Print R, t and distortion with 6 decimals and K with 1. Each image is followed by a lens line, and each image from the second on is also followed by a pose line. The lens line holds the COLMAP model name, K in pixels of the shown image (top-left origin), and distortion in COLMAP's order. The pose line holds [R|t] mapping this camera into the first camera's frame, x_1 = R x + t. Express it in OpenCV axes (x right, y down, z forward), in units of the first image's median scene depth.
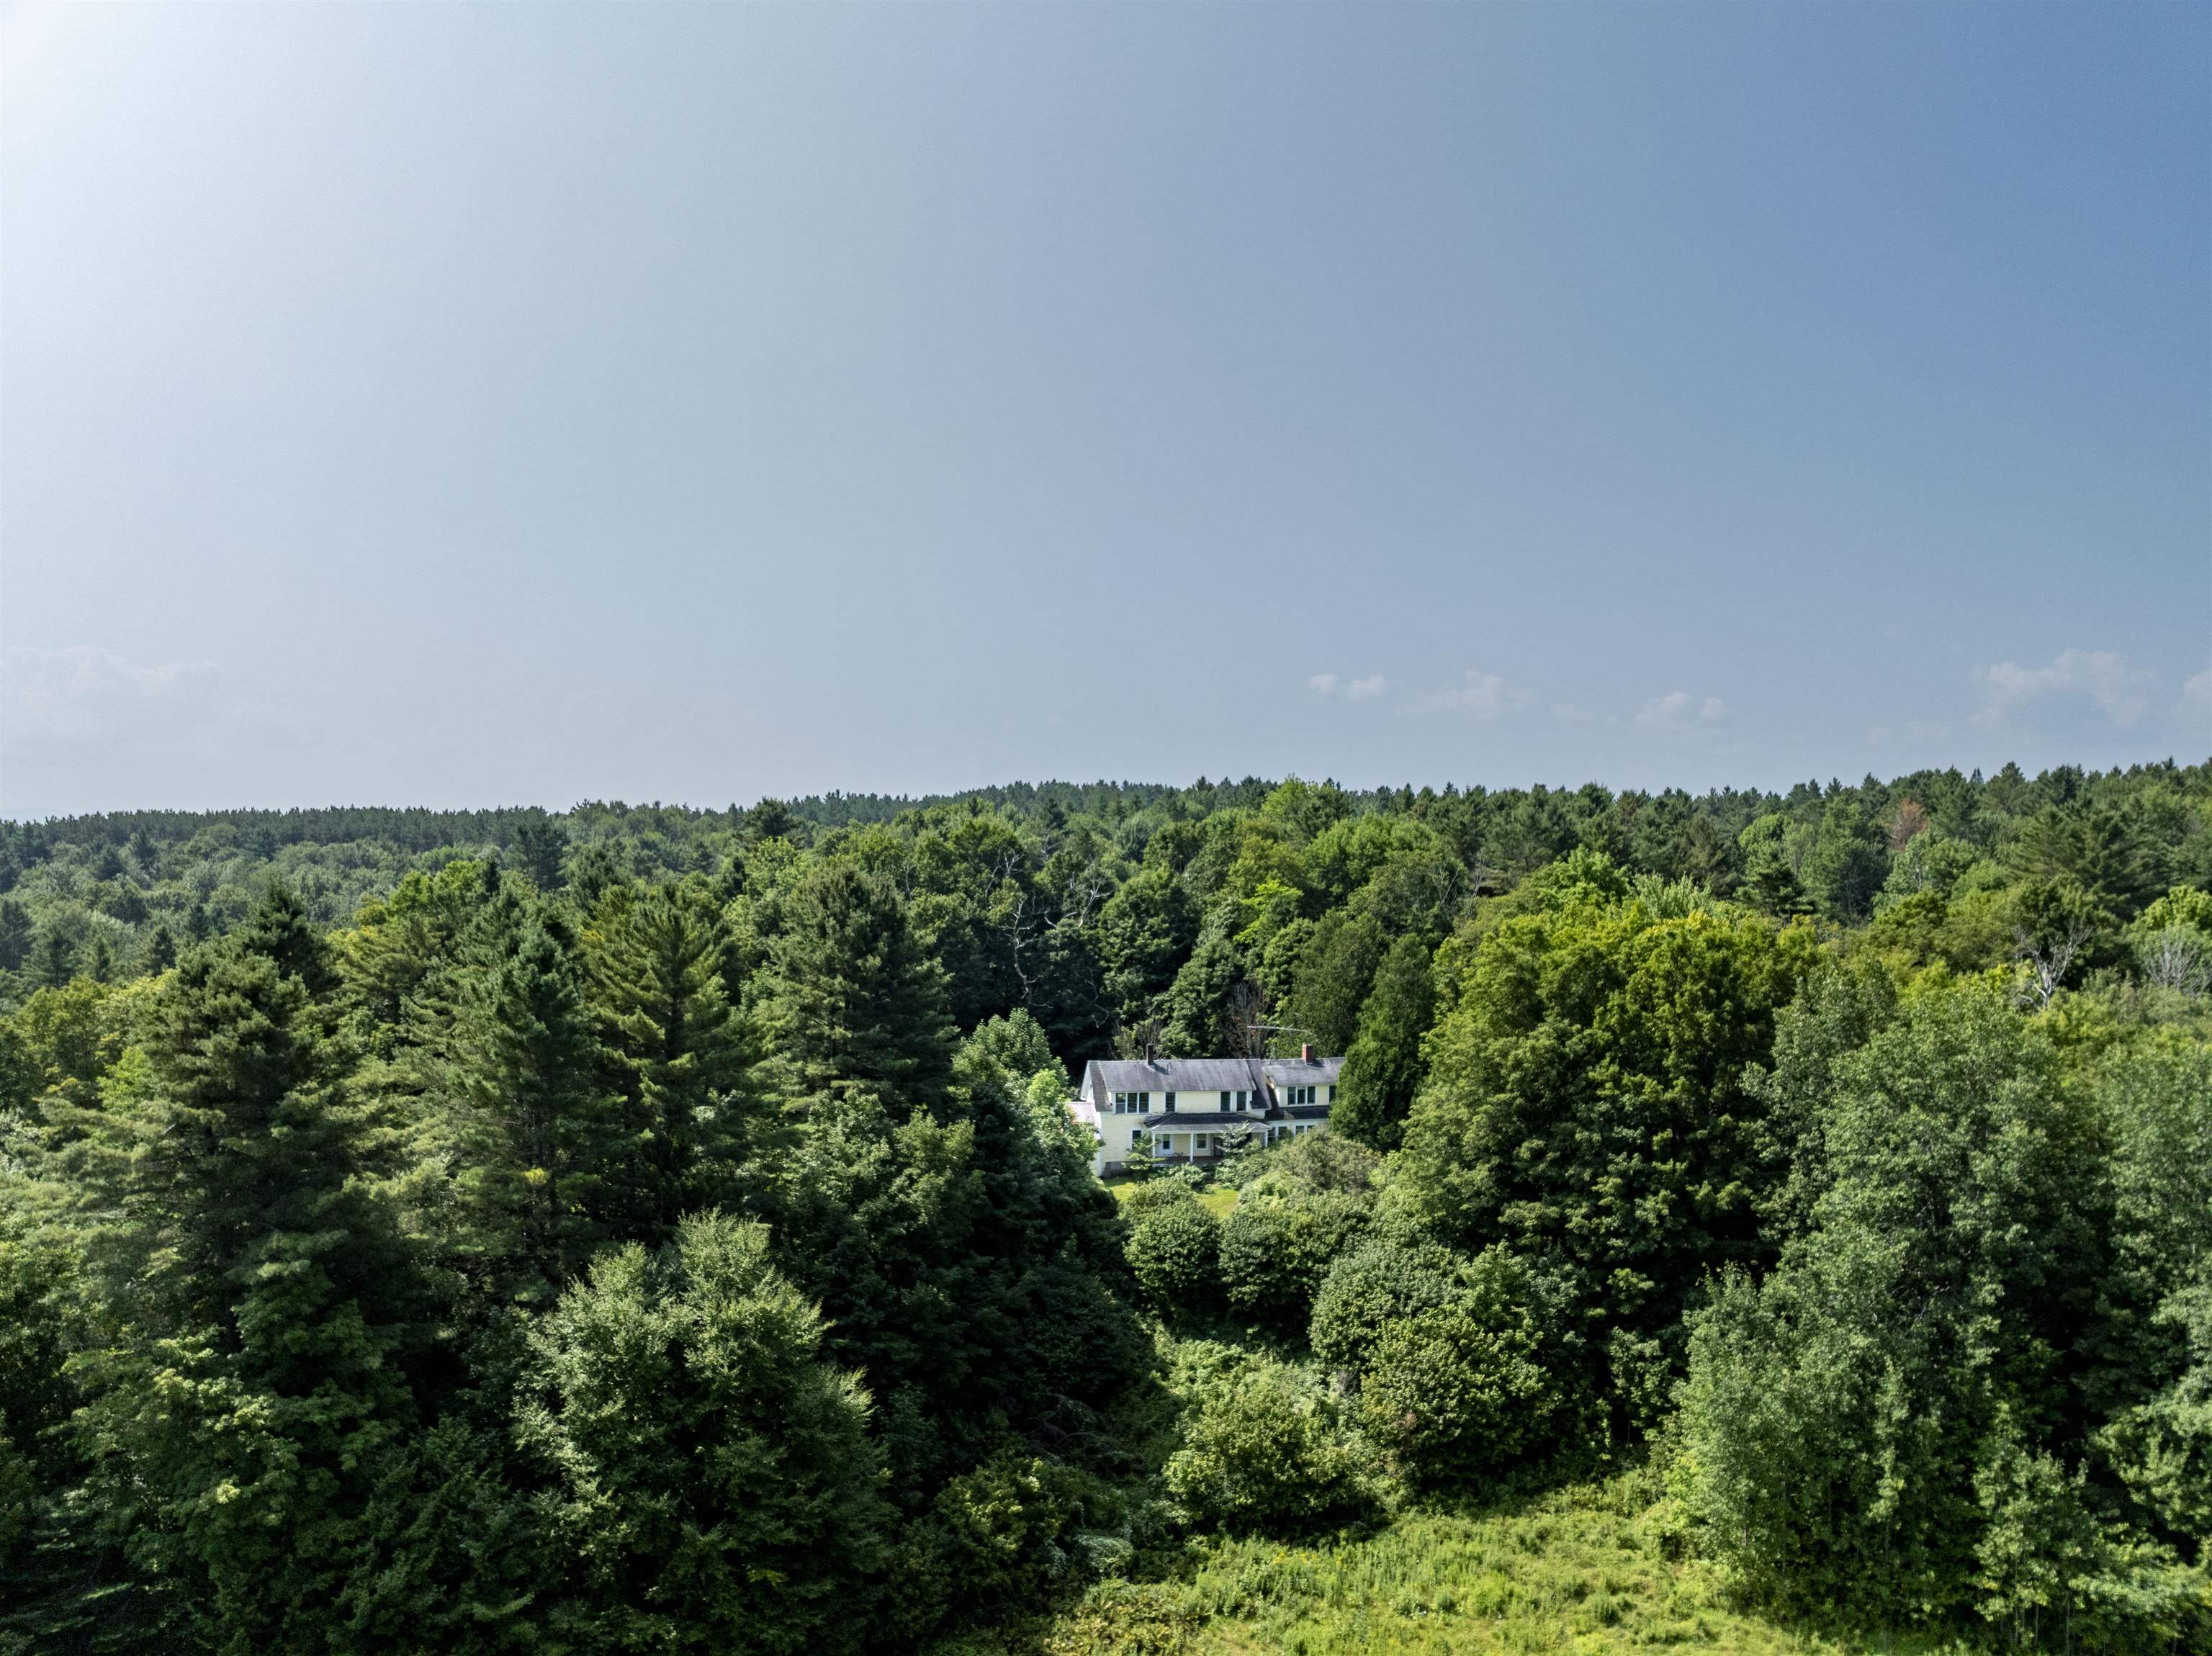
lens RADIAL K [[1662.3, 0, 1098.7], [0, 1662.3, 828.0], [0, 0, 1]] dist [-0.028817, -0.010555]
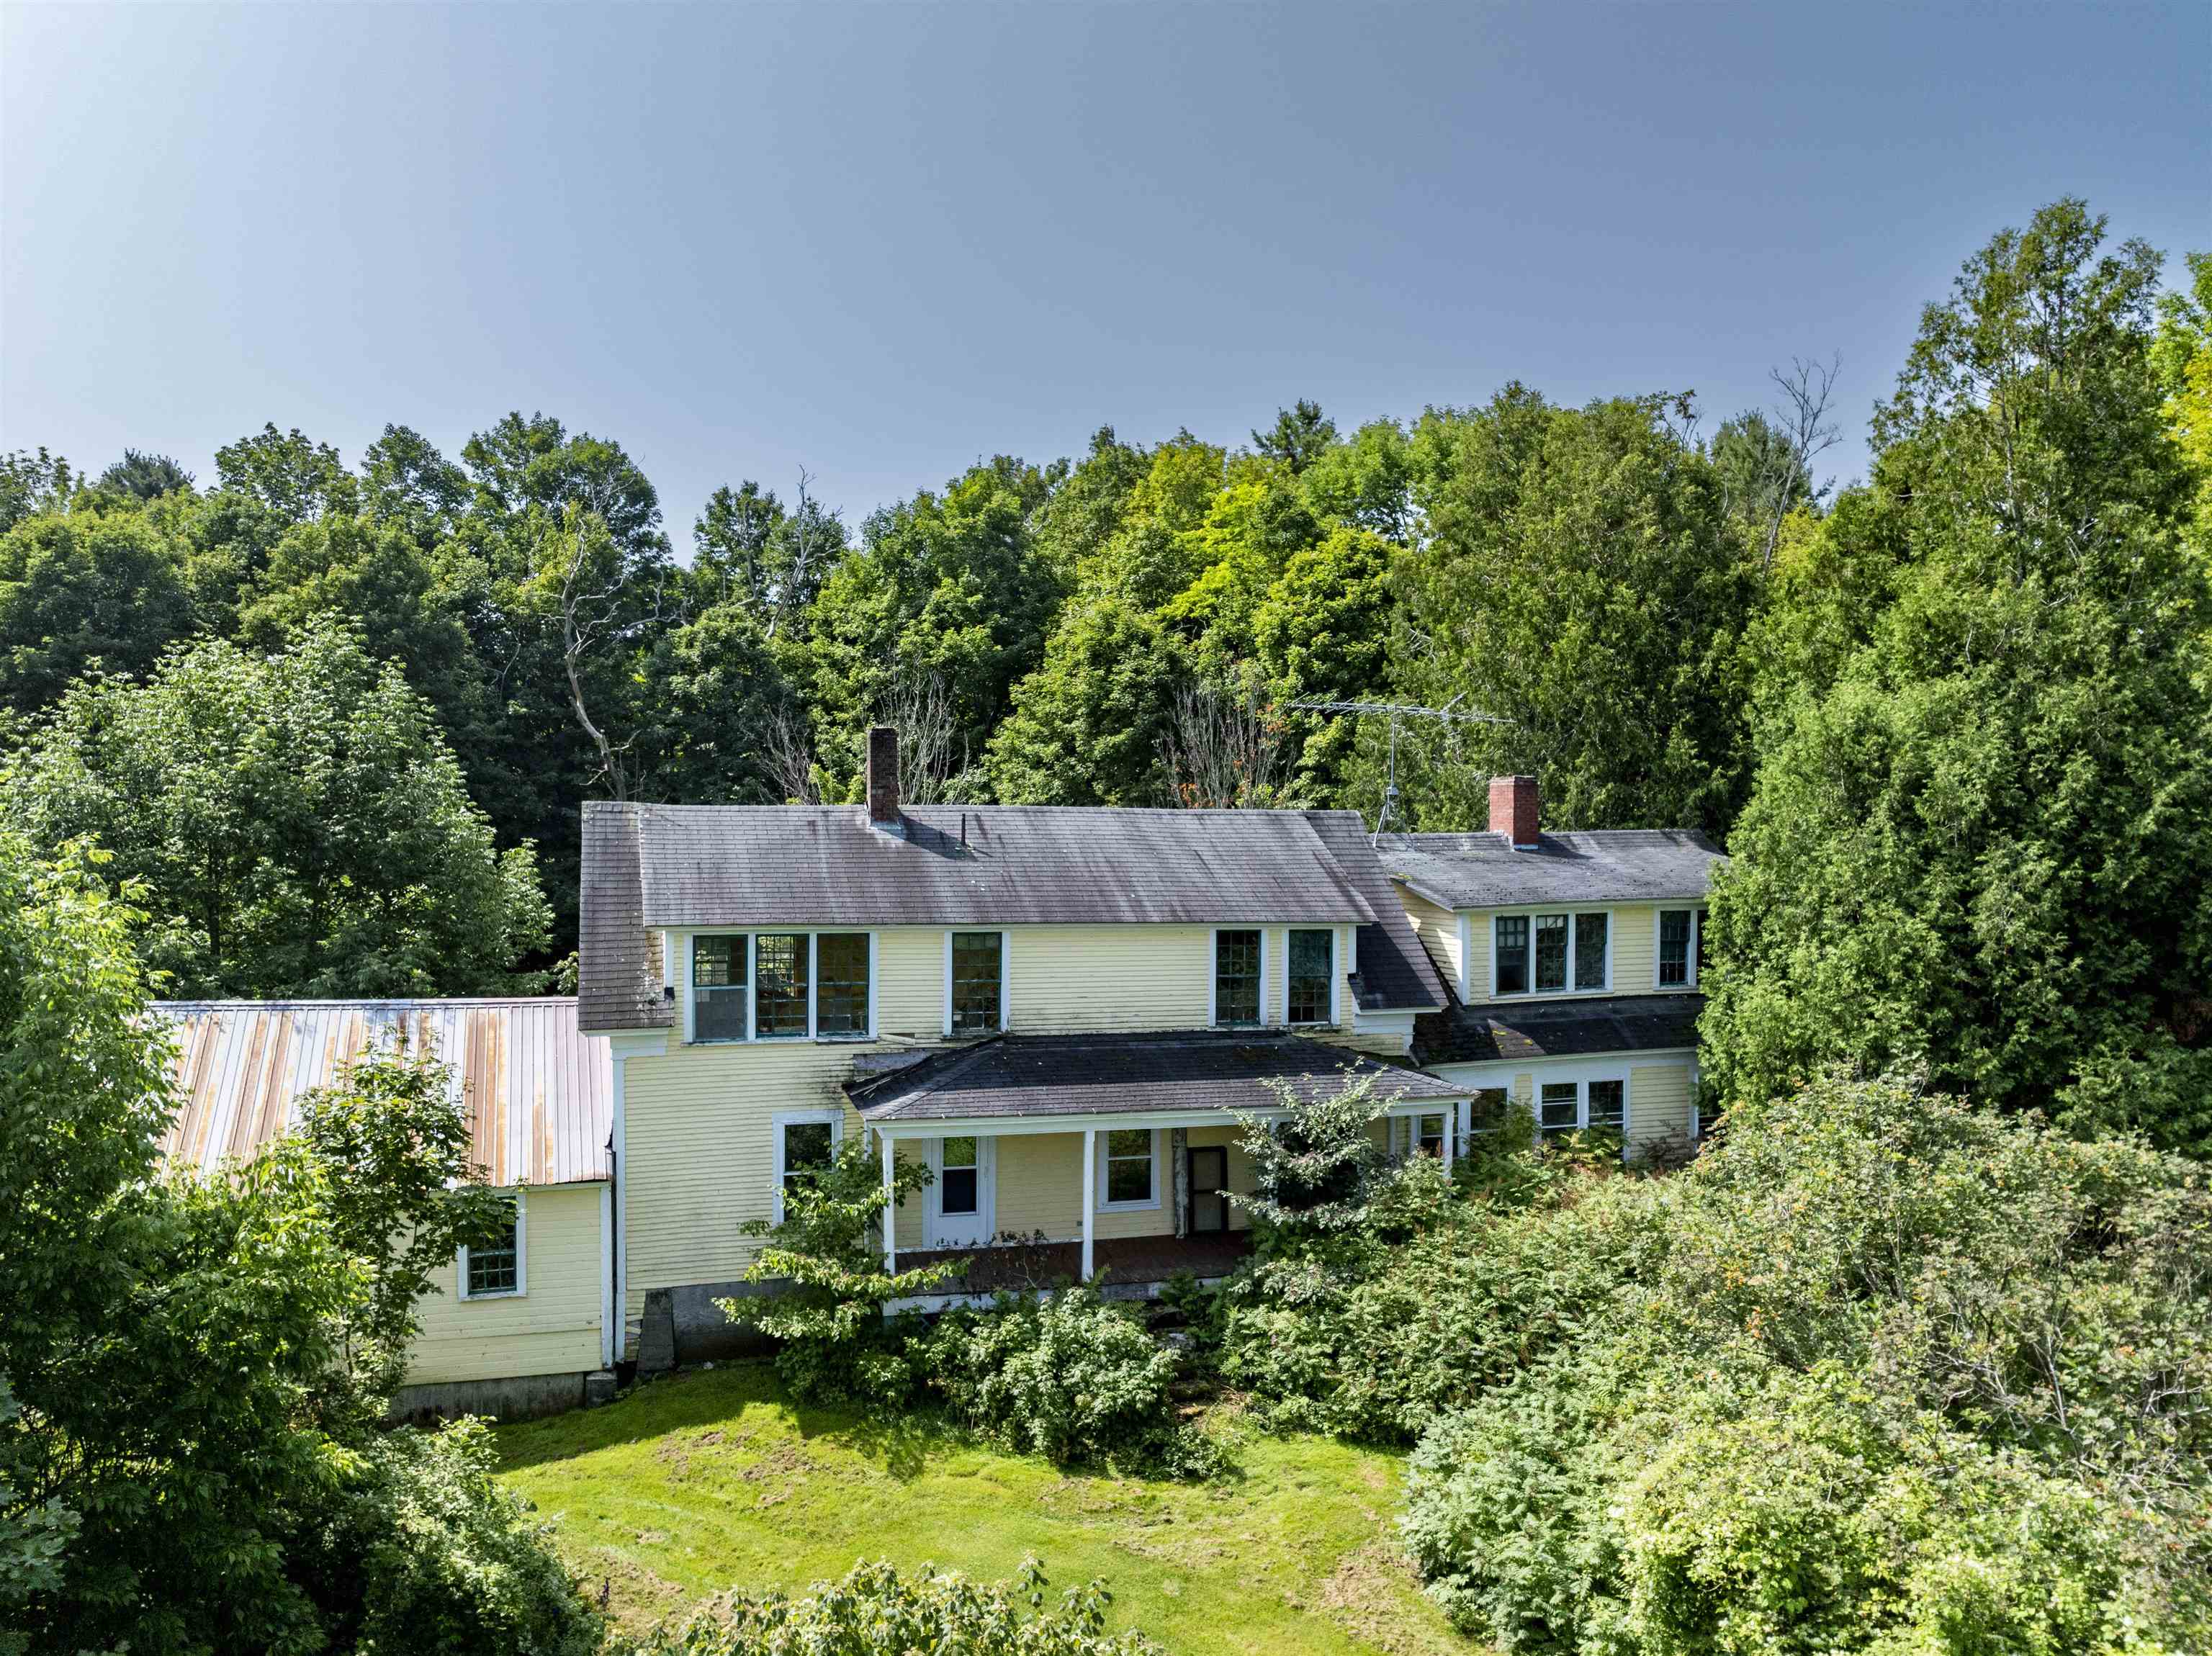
lens RADIAL K [[1662.3, 0, 1098.7], [0, 1662.3, 828.0], [0, 0, 1]] dist [-0.028817, -0.010555]
pose [[0.994744, -0.012325, 0.101649, 0.037214], [0.013196, 0.999882, -0.007899, 0.146813], [-0.101539, 0.009198, 0.994789, 0.789230]]
